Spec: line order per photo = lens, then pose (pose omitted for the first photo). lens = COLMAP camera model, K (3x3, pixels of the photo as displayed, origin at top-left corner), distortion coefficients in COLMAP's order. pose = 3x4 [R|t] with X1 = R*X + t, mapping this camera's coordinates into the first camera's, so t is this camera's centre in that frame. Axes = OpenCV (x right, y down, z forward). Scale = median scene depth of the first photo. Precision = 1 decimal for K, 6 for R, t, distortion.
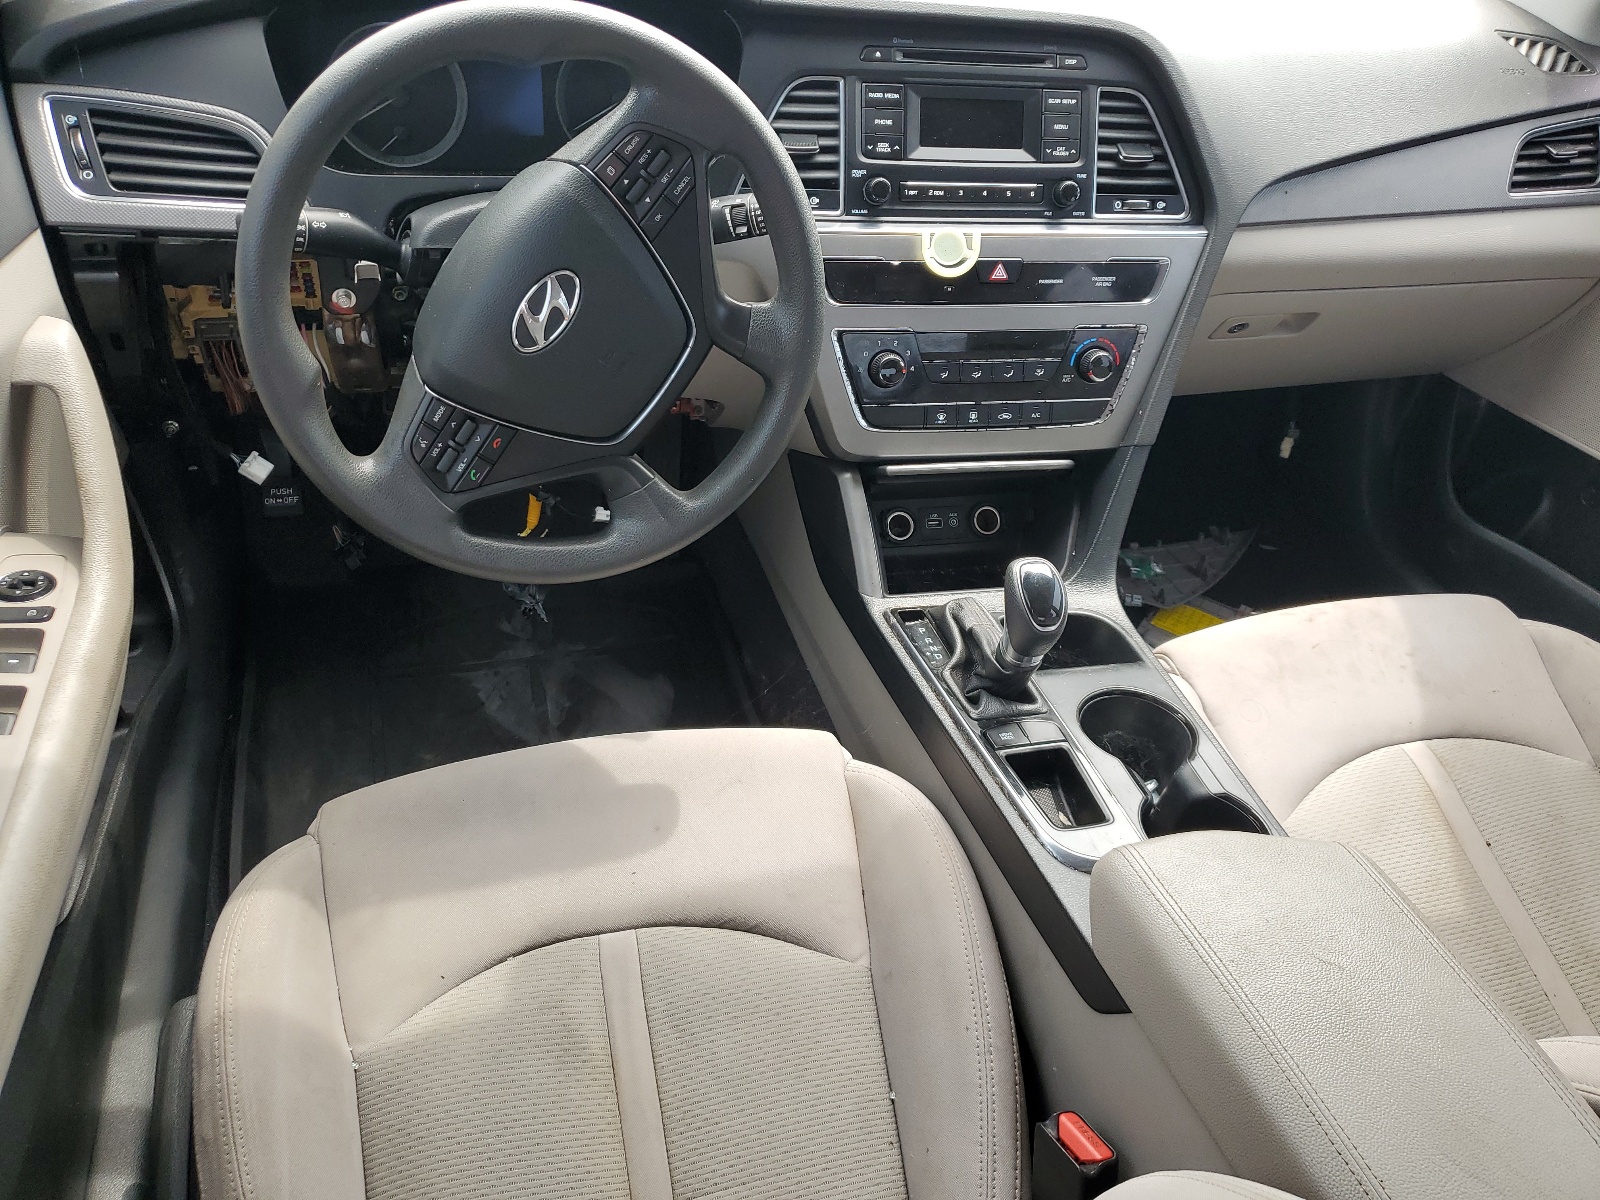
lens RADIAL K [[1298.0, 0, 801.4], [0, 1298.0, 598.8], [0, 0, 1]] dist [0.003773, 0.000505]
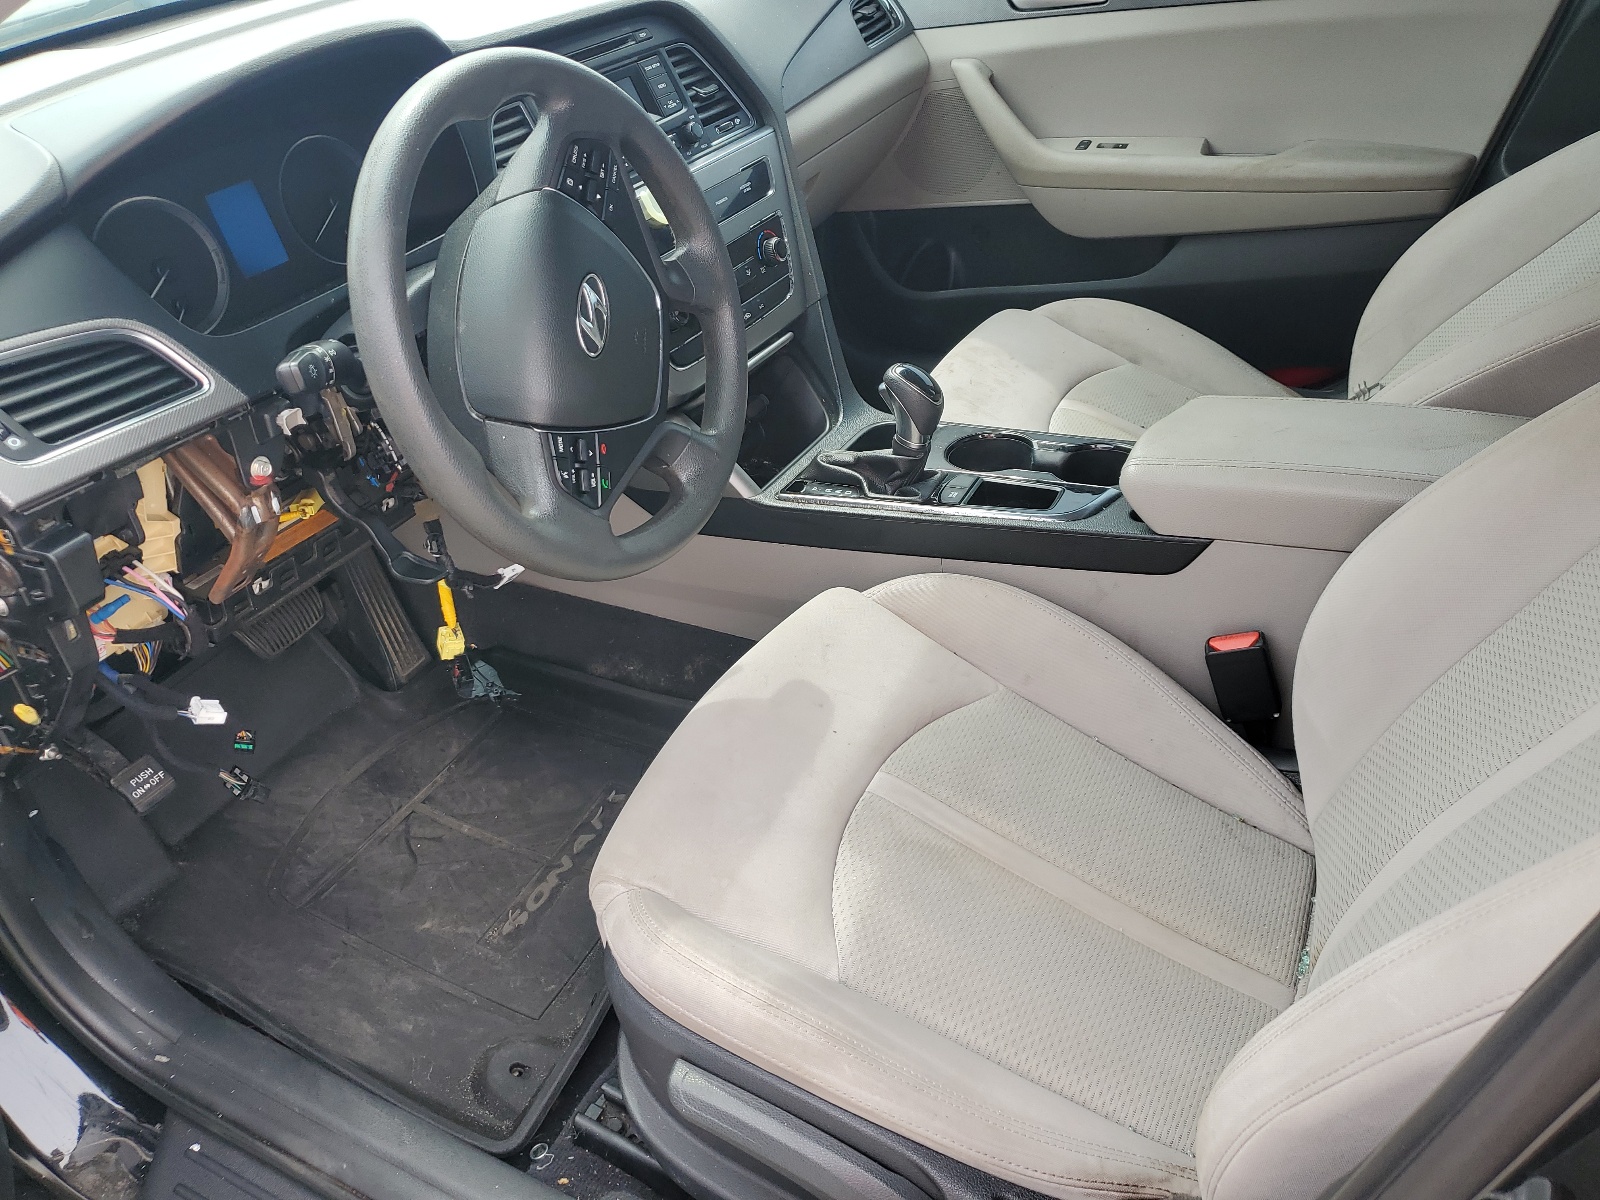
lens RADIAL K [[1298.0, 0, 801.4], [0, 1298.0, 598.8], [0, 0, 1]] dist [0.003773, 0.000505]
pose [[0.650869, -0.527623, 0.545878, -0.609399], [0.562559, 0.818016, 0.119902, -0.042164], [-0.509800, 0.229048, 0.829241, 0.035814]]
